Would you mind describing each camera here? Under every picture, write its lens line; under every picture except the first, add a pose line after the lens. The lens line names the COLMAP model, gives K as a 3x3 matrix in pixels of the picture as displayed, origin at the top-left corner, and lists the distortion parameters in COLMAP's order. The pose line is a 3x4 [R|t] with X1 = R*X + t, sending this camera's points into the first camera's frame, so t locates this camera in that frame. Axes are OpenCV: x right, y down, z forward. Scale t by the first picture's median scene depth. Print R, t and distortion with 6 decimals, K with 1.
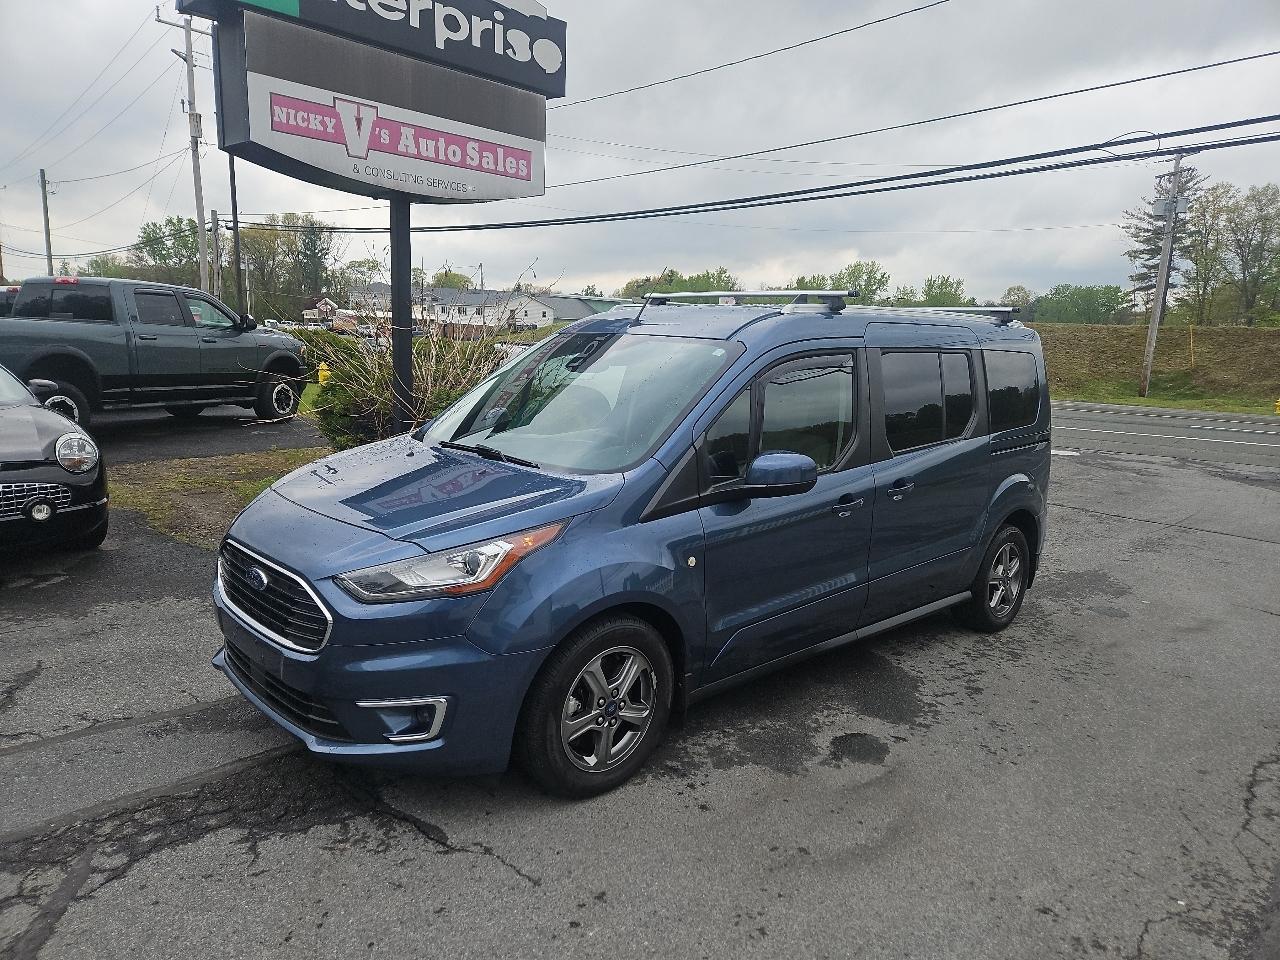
lens RADIAL K [[857.1, 0, 633.9], [0, 857.1, 482.6], [0, 0, 1]] dist [0.080996, -0.064033]
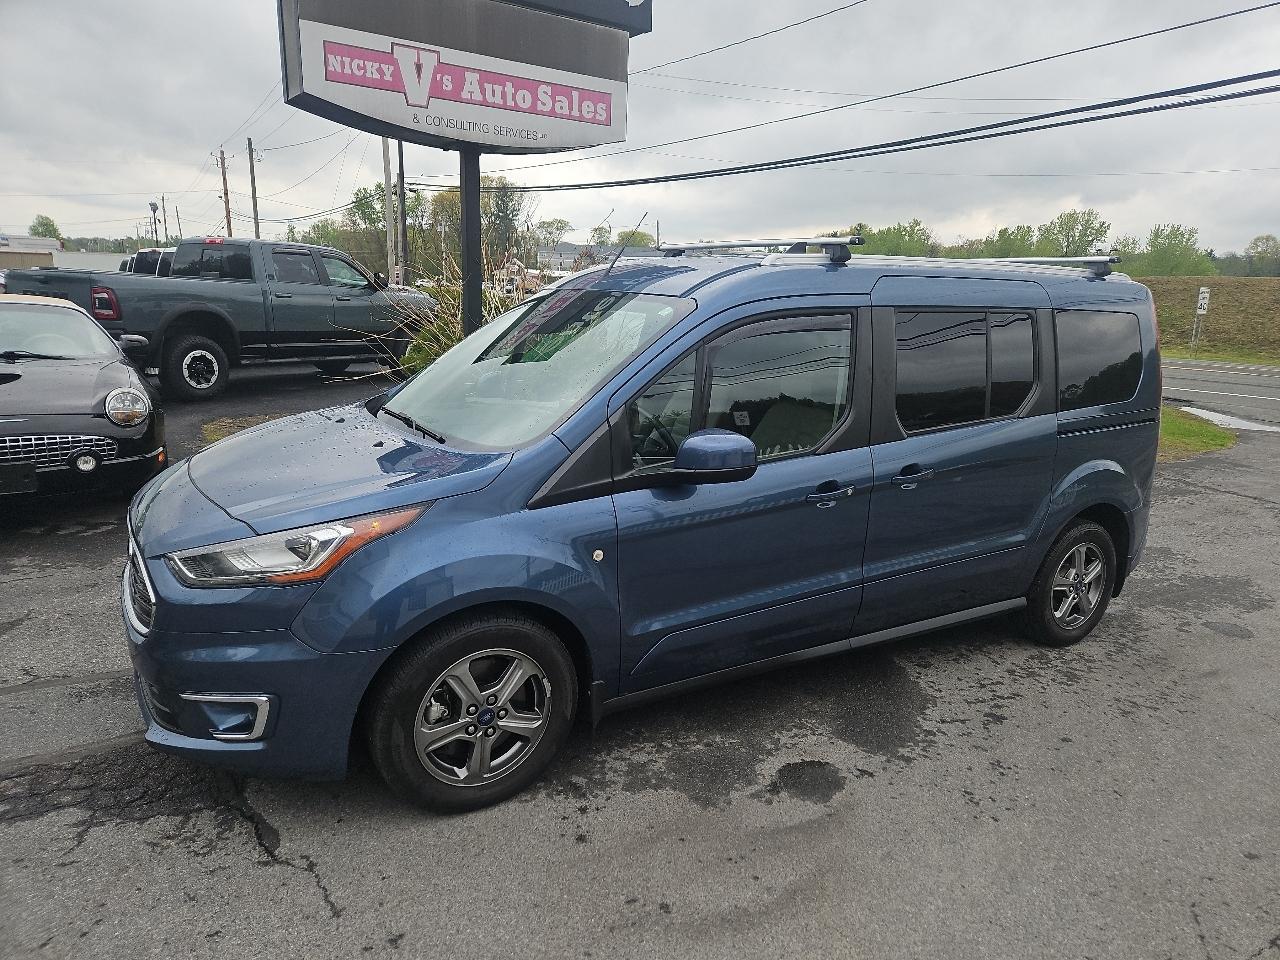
lens RADIAL K [[855.7, 0, 649.8], [0, 855.7, 488.5], [0, 0, 1]] dist [0.084111, -0.069543]
pose [[0.981917, 0.041909, -0.184613, 0.209591], [-0.032064, 0.997916, 0.055998, -0.019366], [0.186575, -0.049066, 0.981215, 0.124528]]
